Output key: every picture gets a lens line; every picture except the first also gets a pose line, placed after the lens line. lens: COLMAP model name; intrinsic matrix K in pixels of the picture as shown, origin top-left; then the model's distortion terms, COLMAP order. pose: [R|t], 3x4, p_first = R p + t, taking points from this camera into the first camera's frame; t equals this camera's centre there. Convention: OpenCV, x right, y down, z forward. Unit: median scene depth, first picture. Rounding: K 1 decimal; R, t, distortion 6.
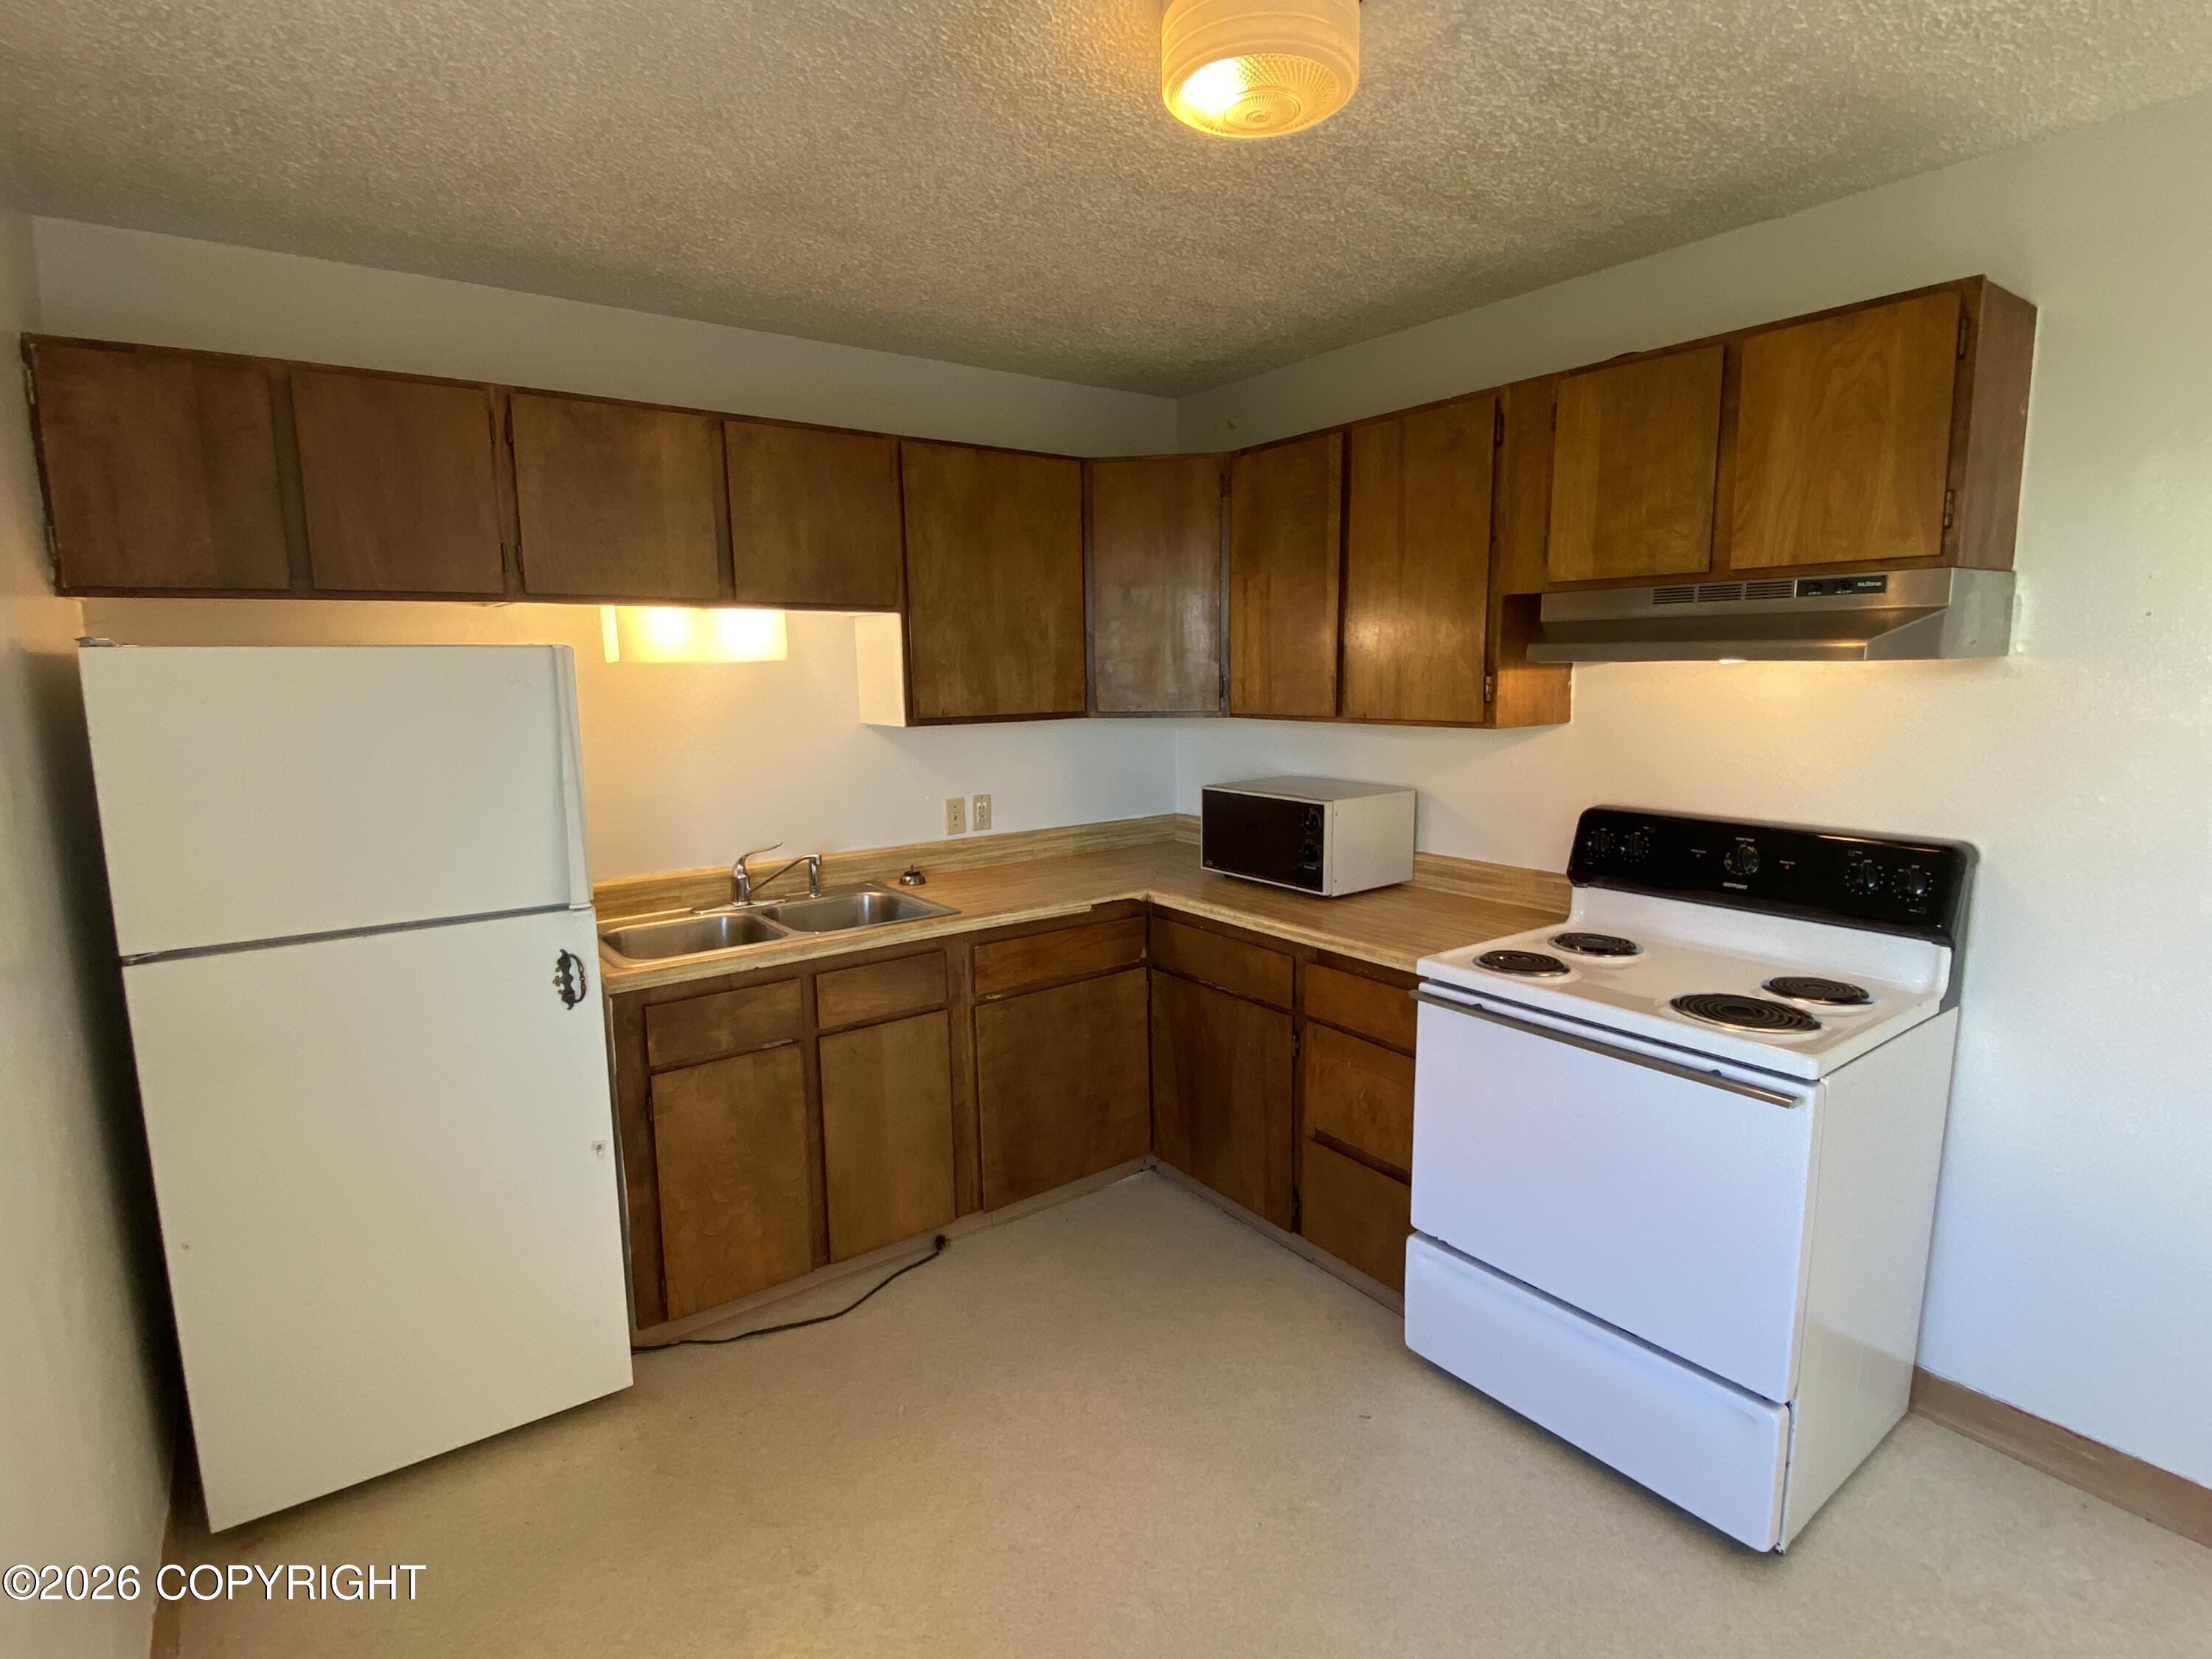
lens RADIAL K [[1101.2, 0, 1109.9], [0, 1101.2, 818.1], [0, 0, 1]] dist [0.051682, -0.042647]
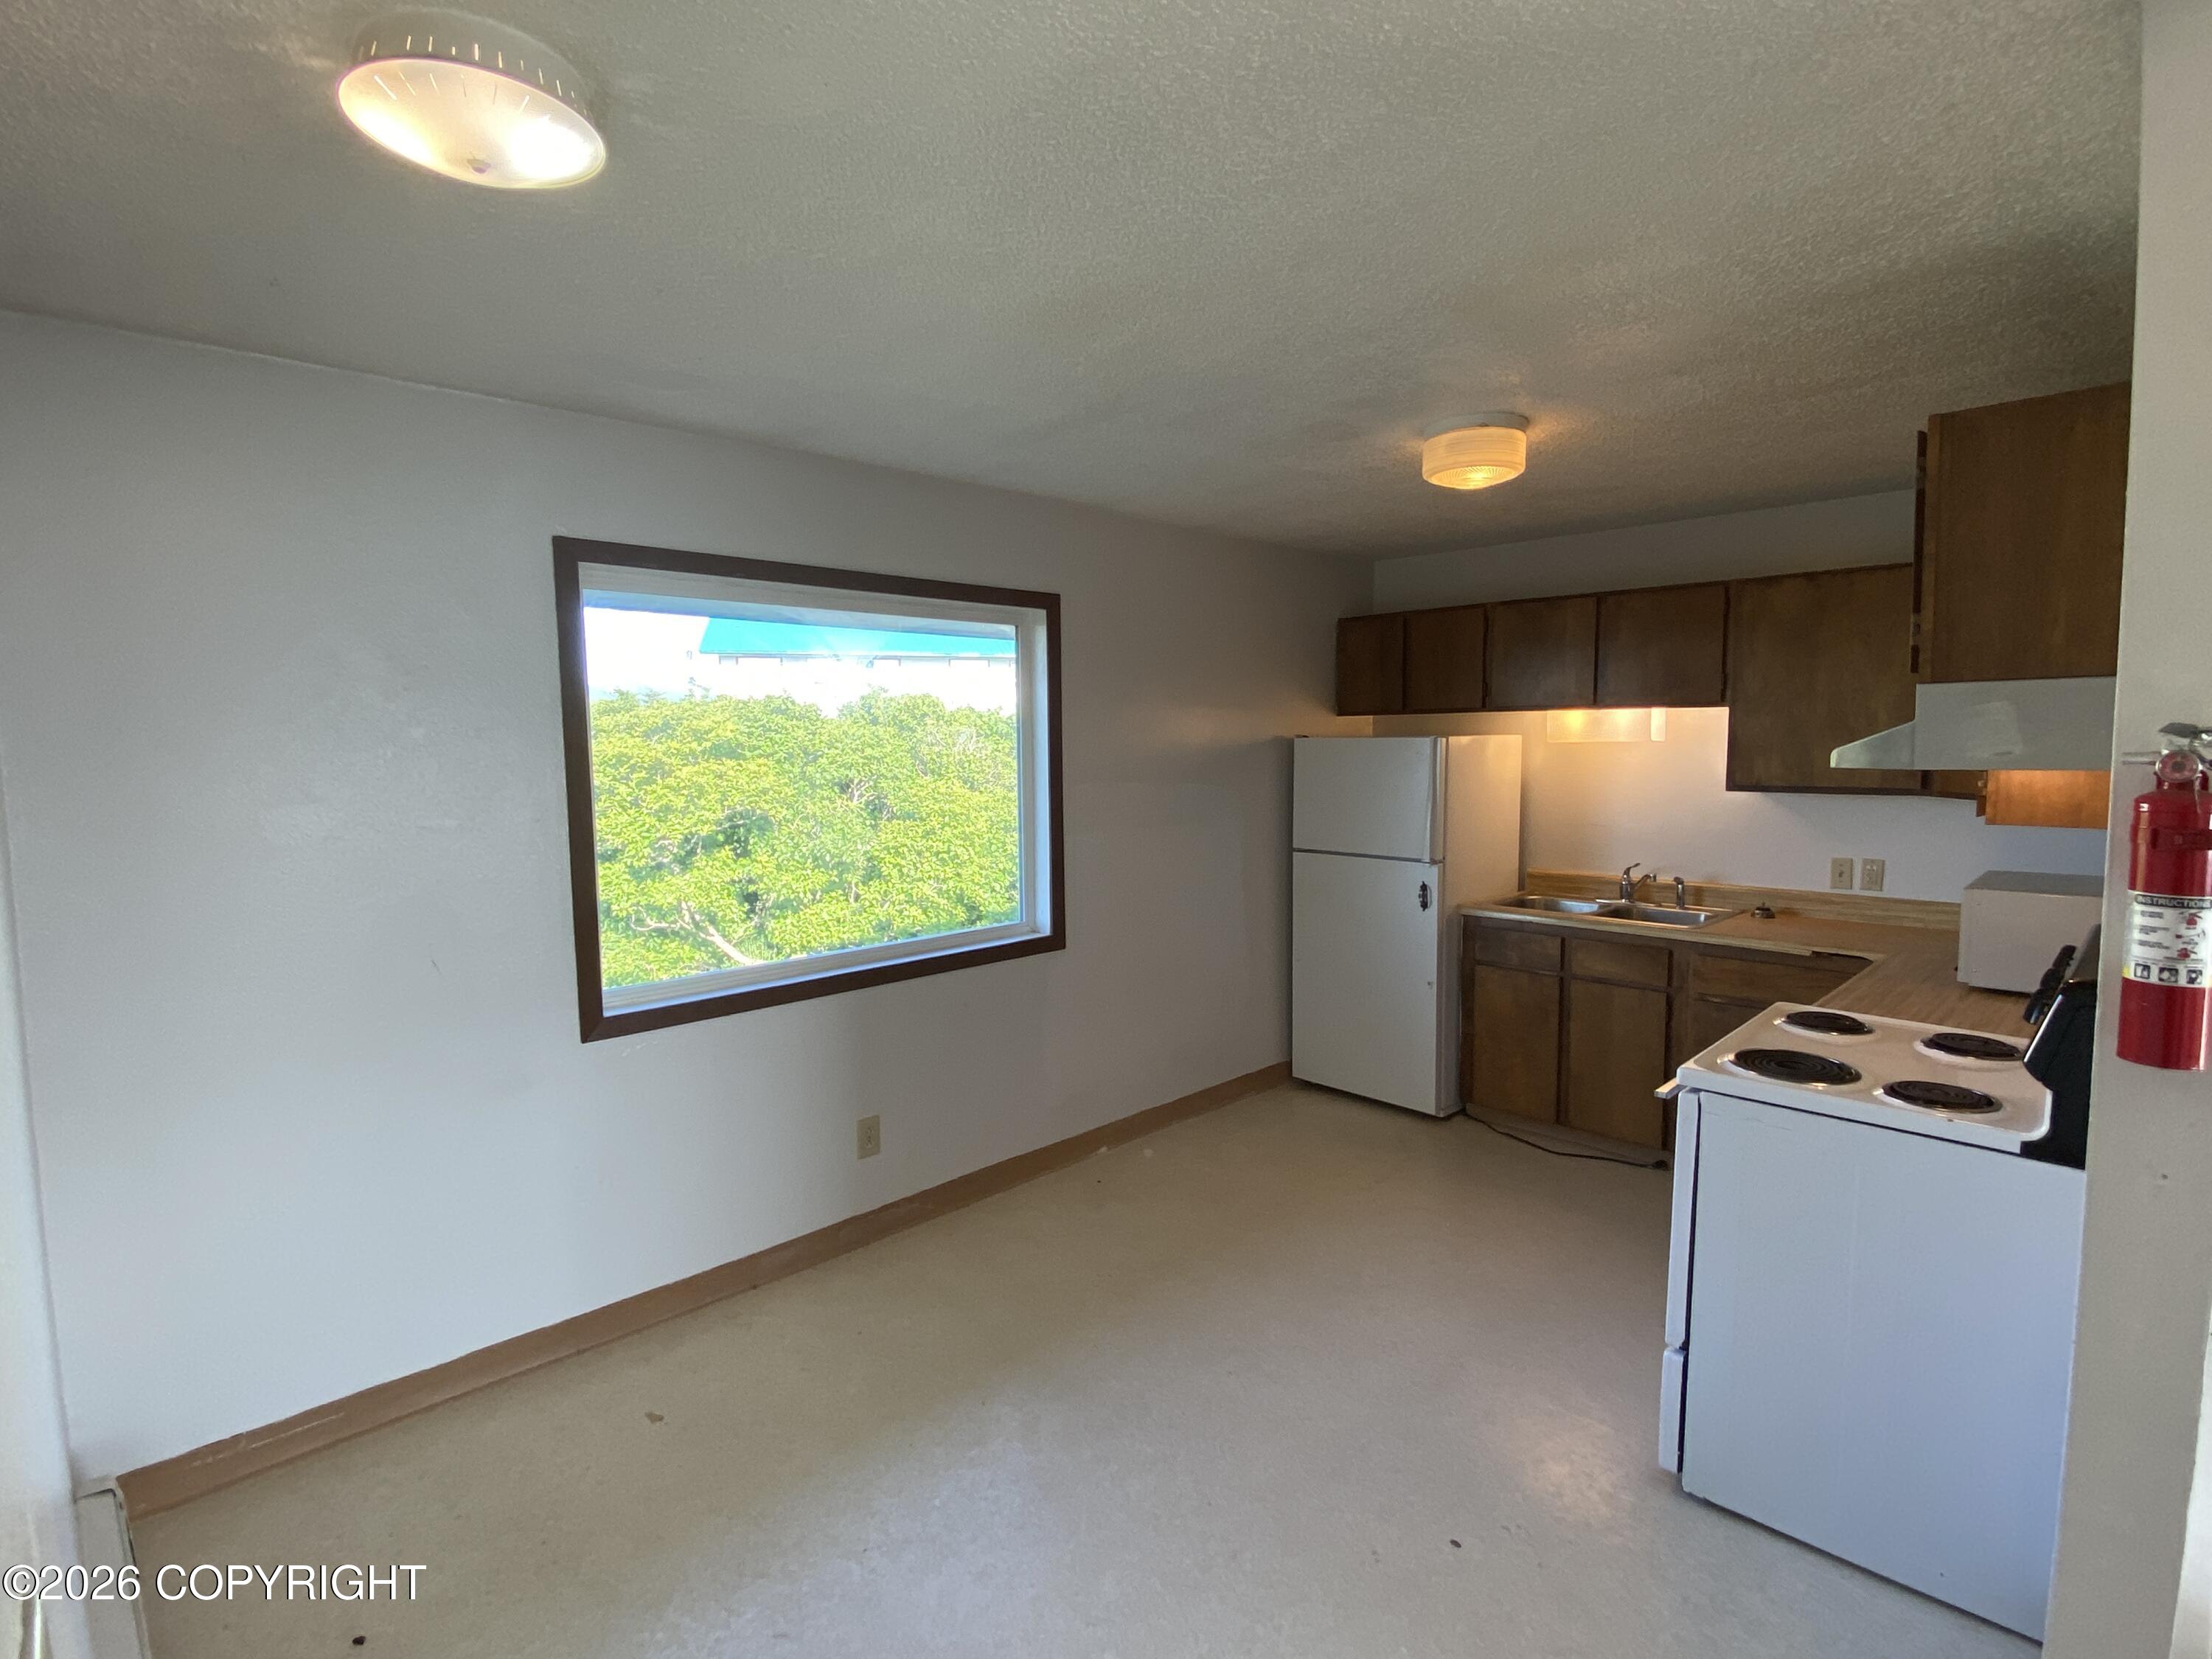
lens RADIAL K [[1101.2, 0, 1109.9], [0, 1101.2, 818.1], [0, 0, 1]] dist [0.051682, -0.042647]
pose [[0.148299, 0.087100, -0.985099, 1.137607], [-0.130683, 0.989105, 0.067781, -0.048889], [0.980270, 0.118684, 0.158066, 0.068909]]
